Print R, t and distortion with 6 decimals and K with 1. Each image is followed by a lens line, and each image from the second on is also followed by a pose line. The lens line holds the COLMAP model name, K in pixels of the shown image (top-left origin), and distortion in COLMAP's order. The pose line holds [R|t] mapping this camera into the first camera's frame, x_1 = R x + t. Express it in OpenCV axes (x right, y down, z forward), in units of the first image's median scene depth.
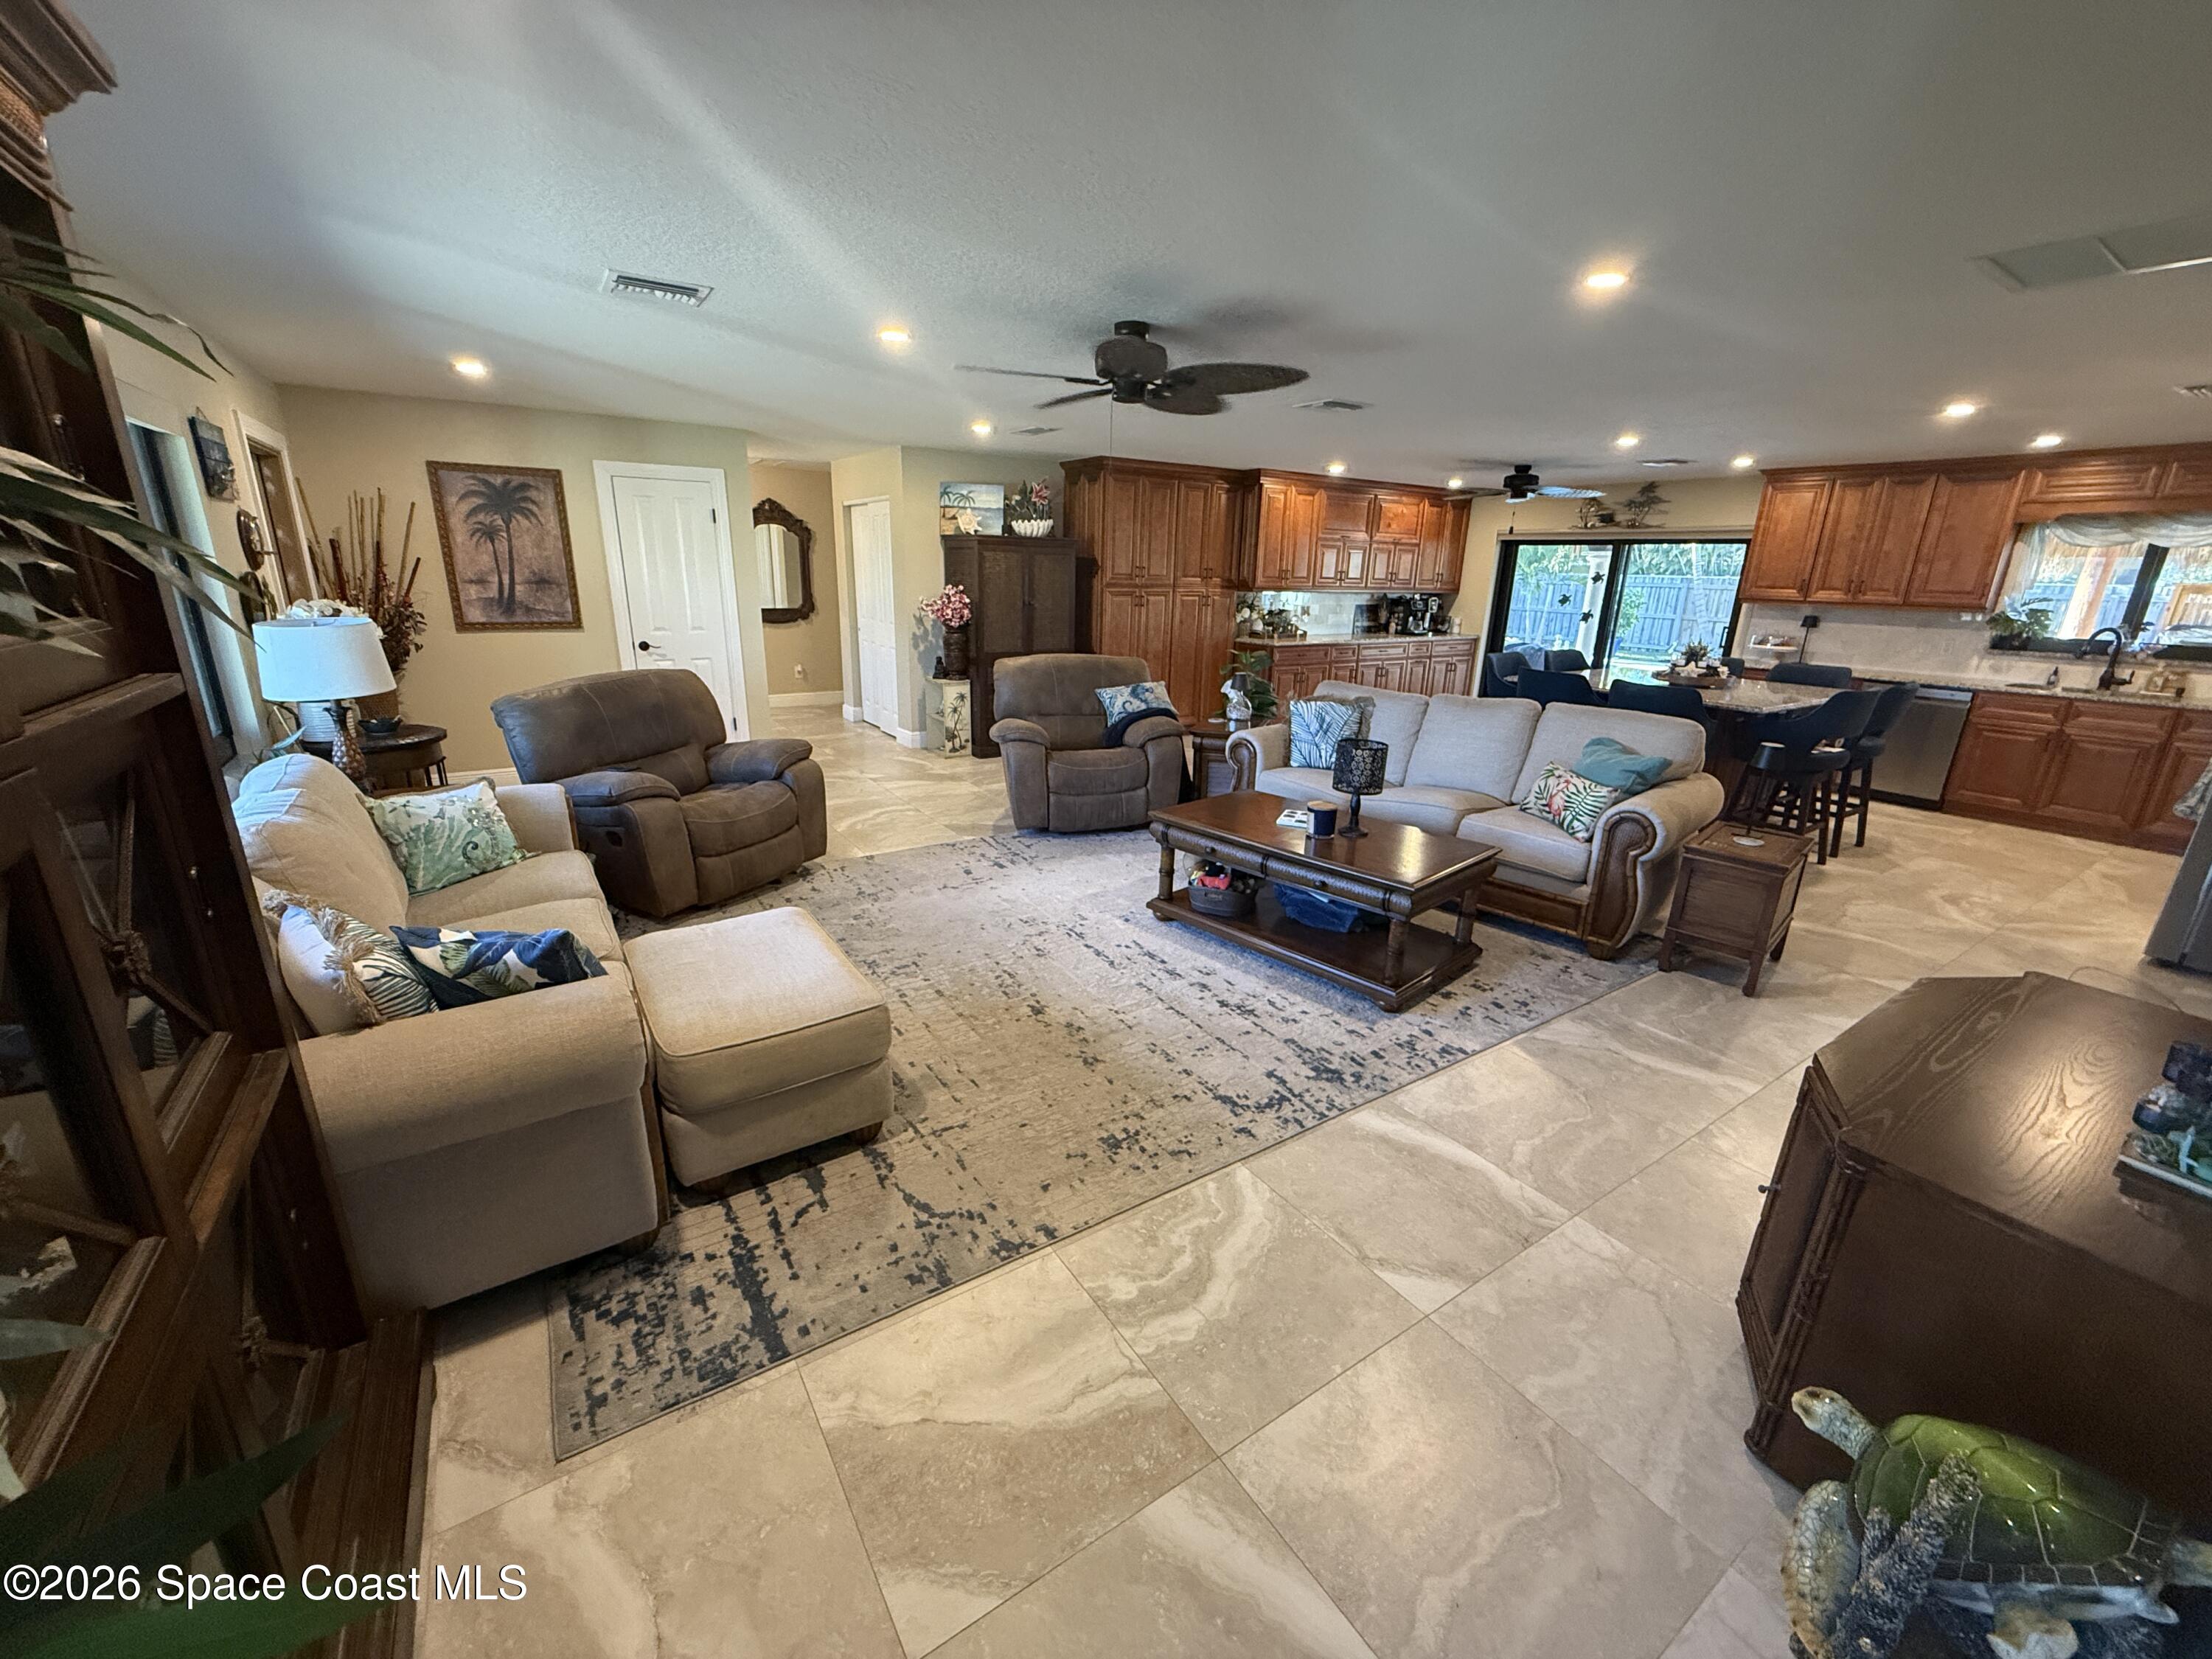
lens RADIAL K [[882.8, 0, 1105.7], [0, 882.8, 831.0], [0, 0, 1]] dist [0.003275, 0.000011]
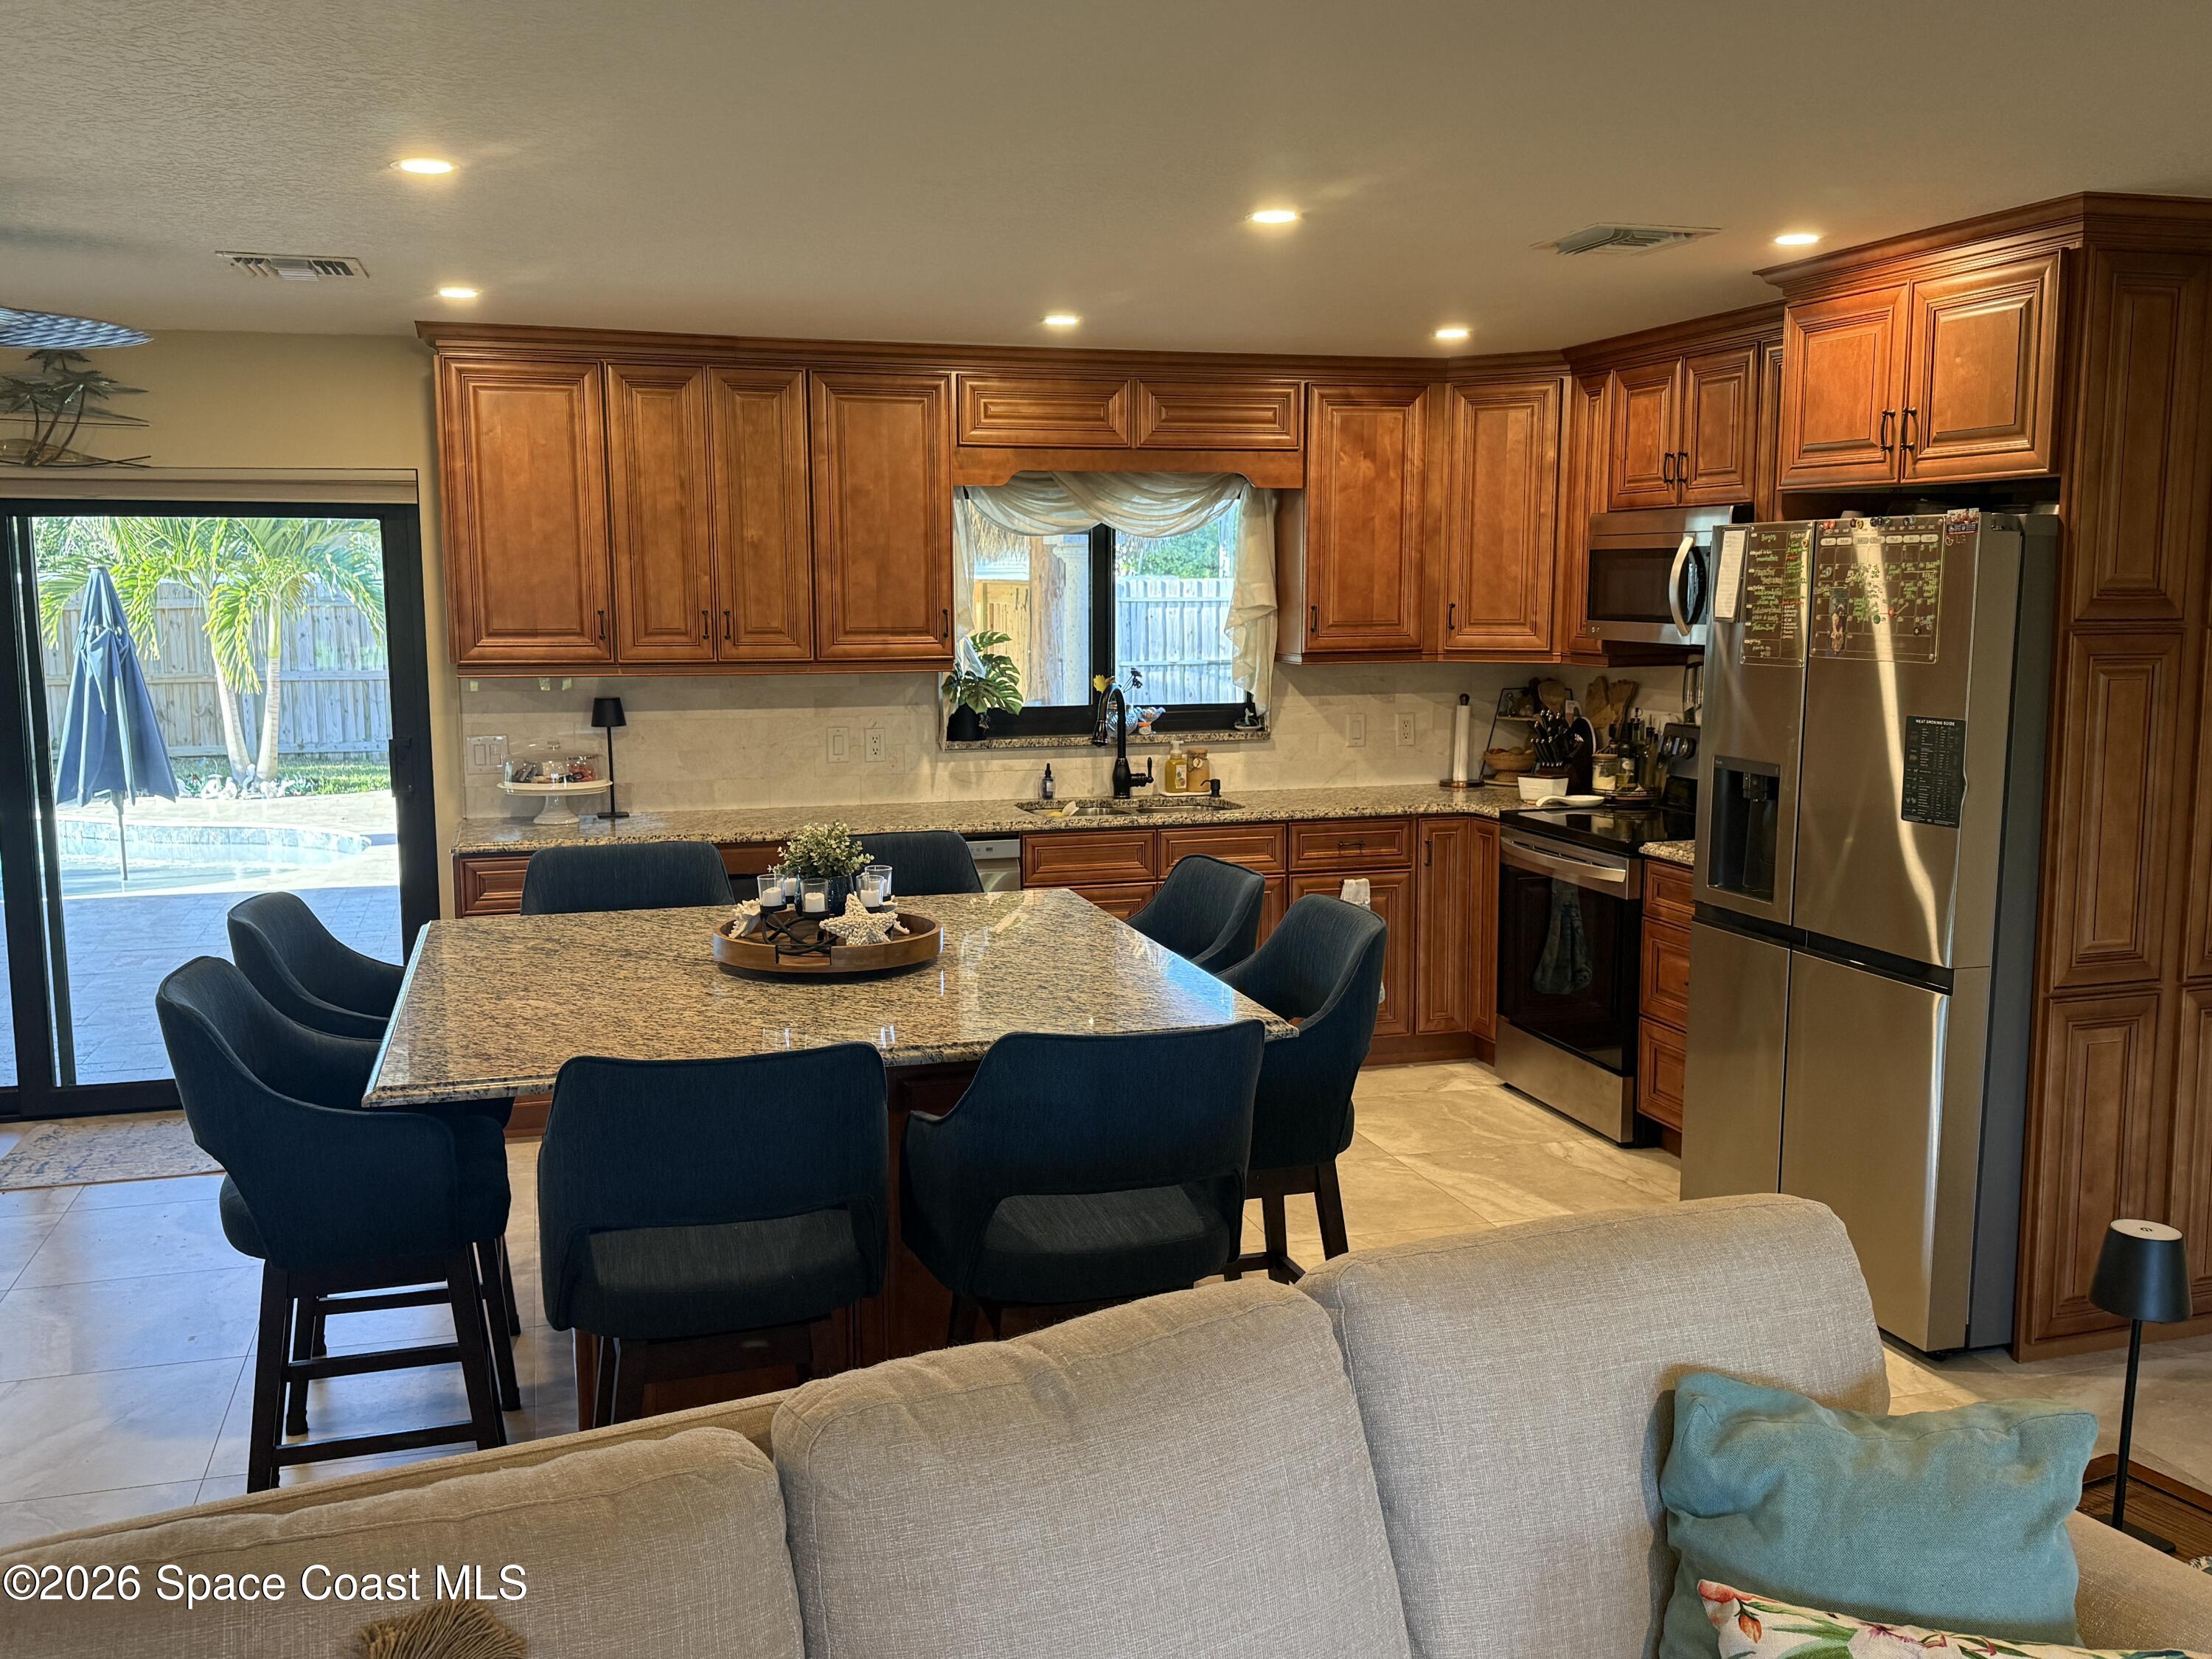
lens RADIAL K [[1920.8, 0, 1118.8], [0, 1920.8, 827.8], [0, 0, 1]] dist [0.047439, -0.016453]
pose [[0.288342, -0.150102, 0.945689, 0.046720], [0.286144, 0.956014, 0.064495, -0.204567], [-0.913773, 0.252007, 0.318610, 0.611232]]
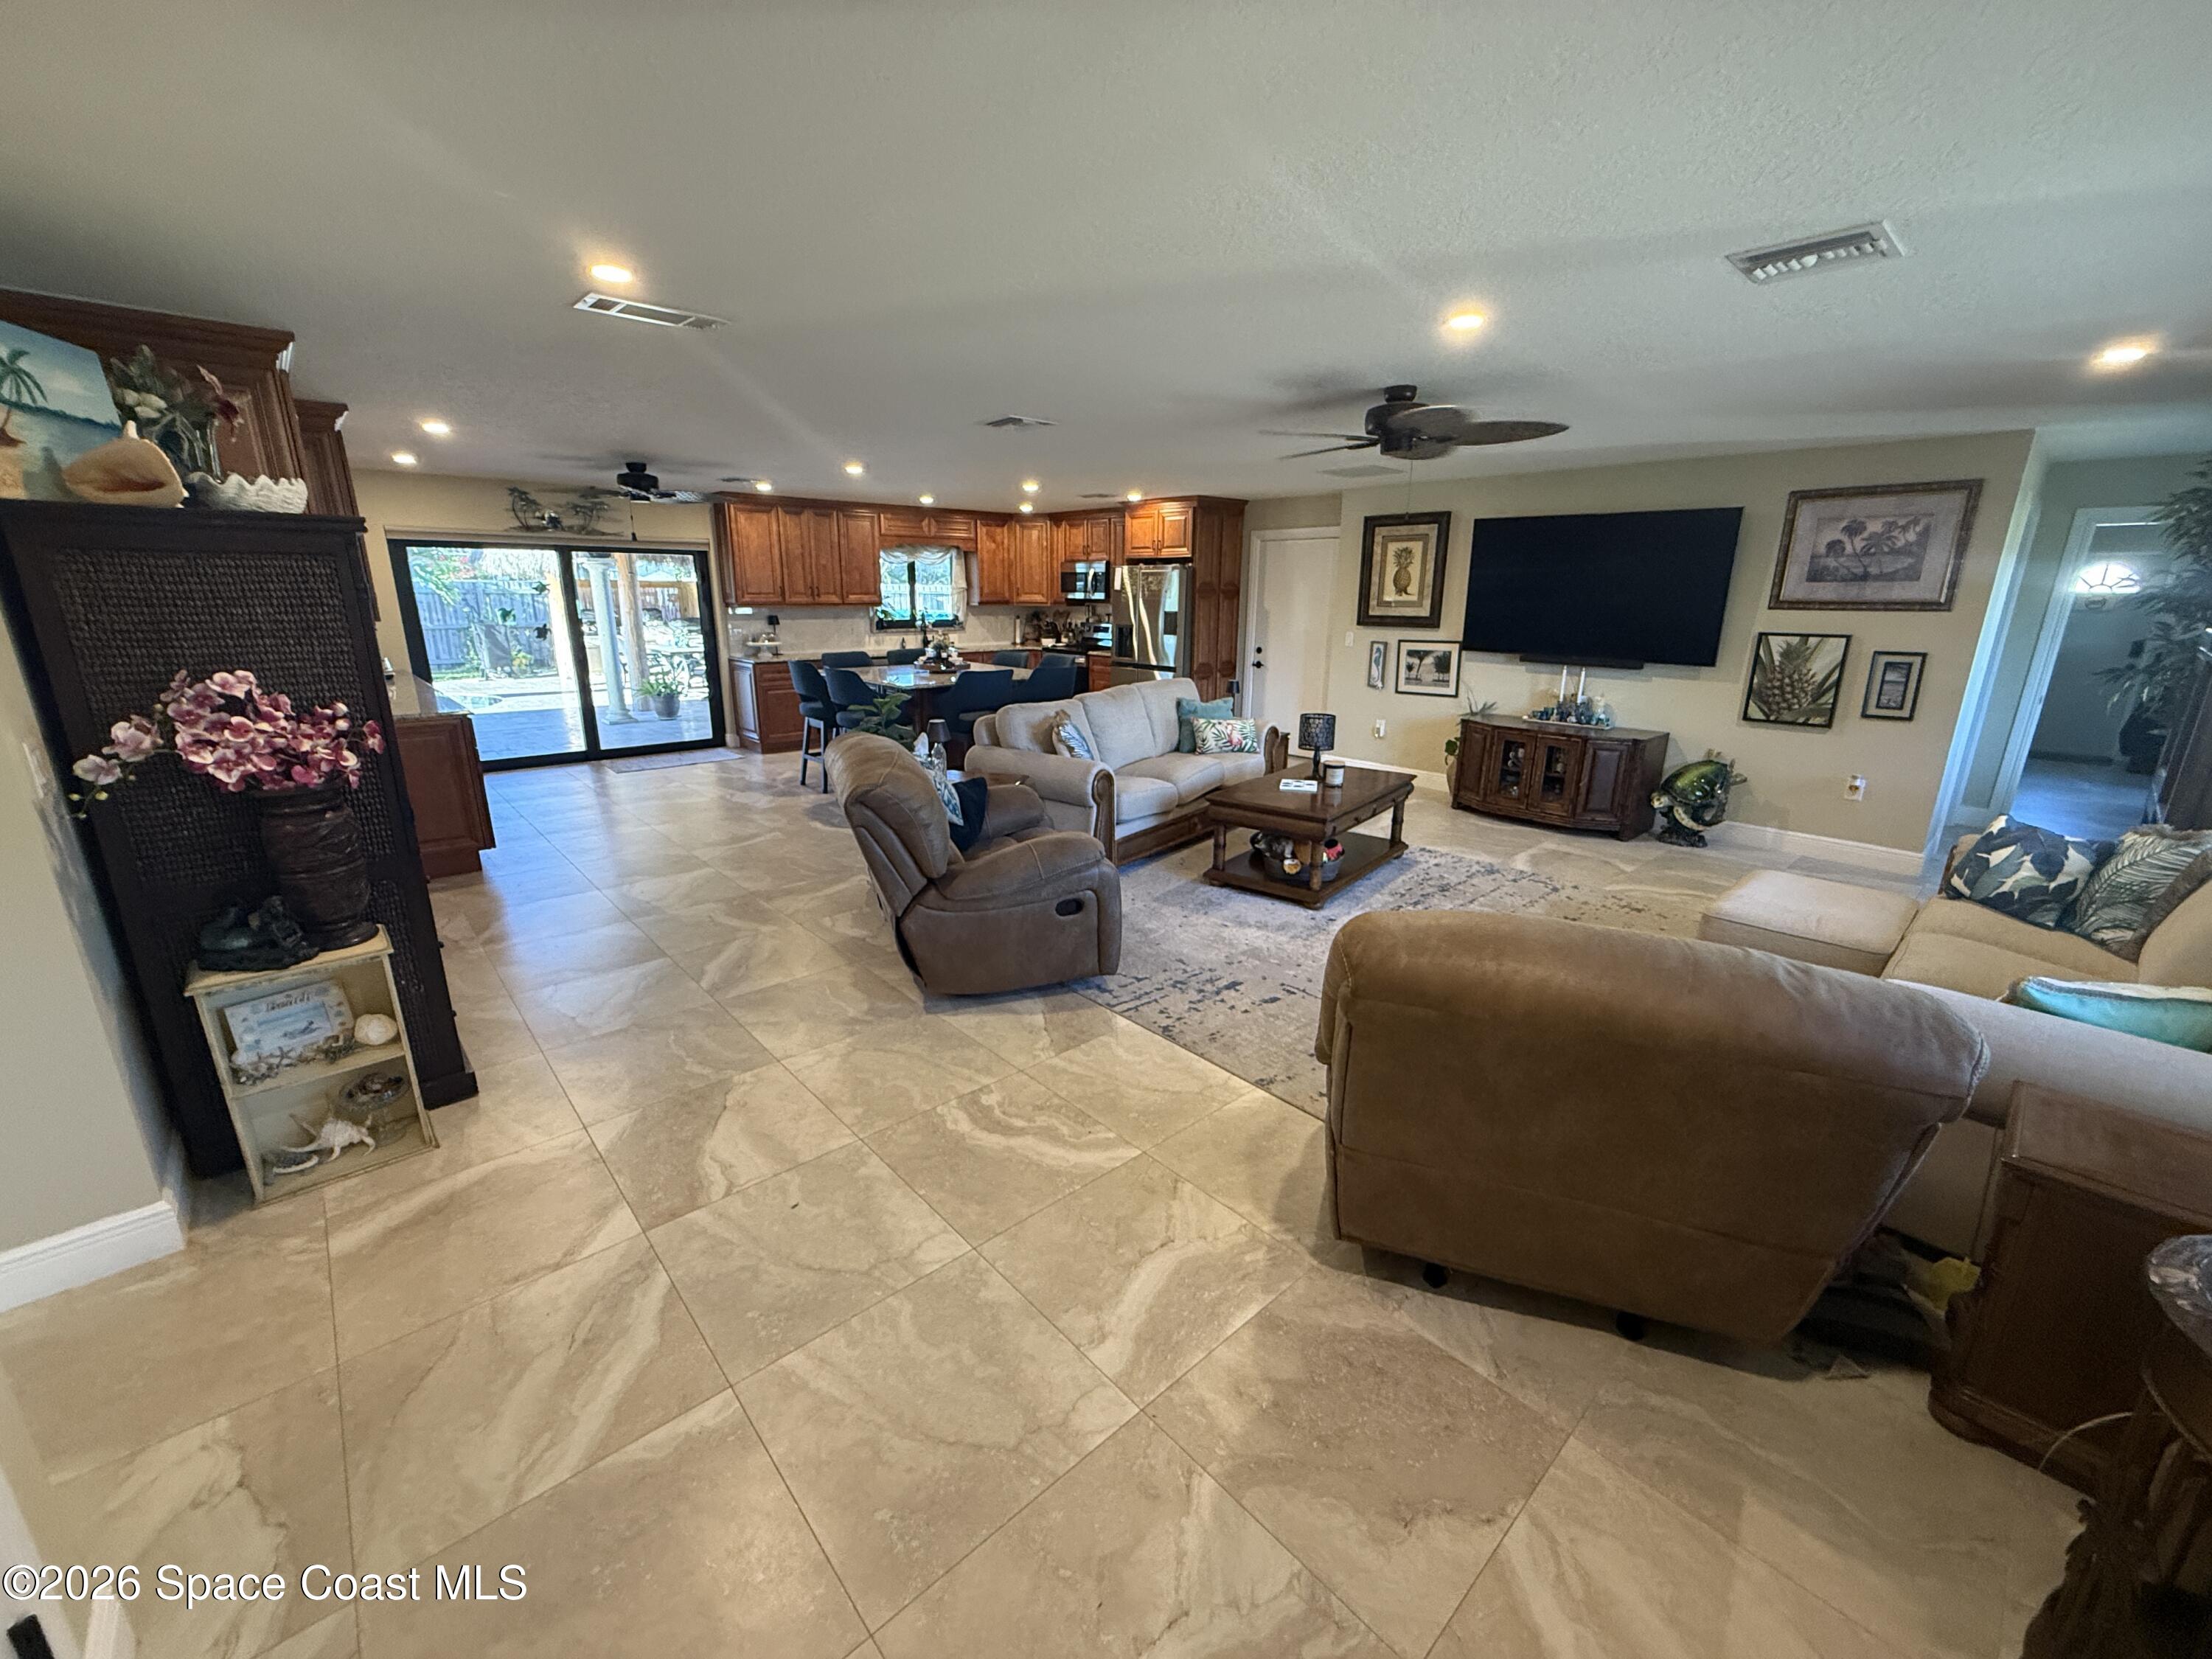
lens RADIAL K [[882.8, 0, 1102.9], [0, 882.8, 833.4], [0, 0, 1]] dist [0.003275, 0.000011]
pose [[-0.151684, -0.291195, 0.944562, -0.603477], [0.274598, 0.905587, 0.323276, -0.276232], [-0.949520, 0.308410, -0.057401, 0.837536]]
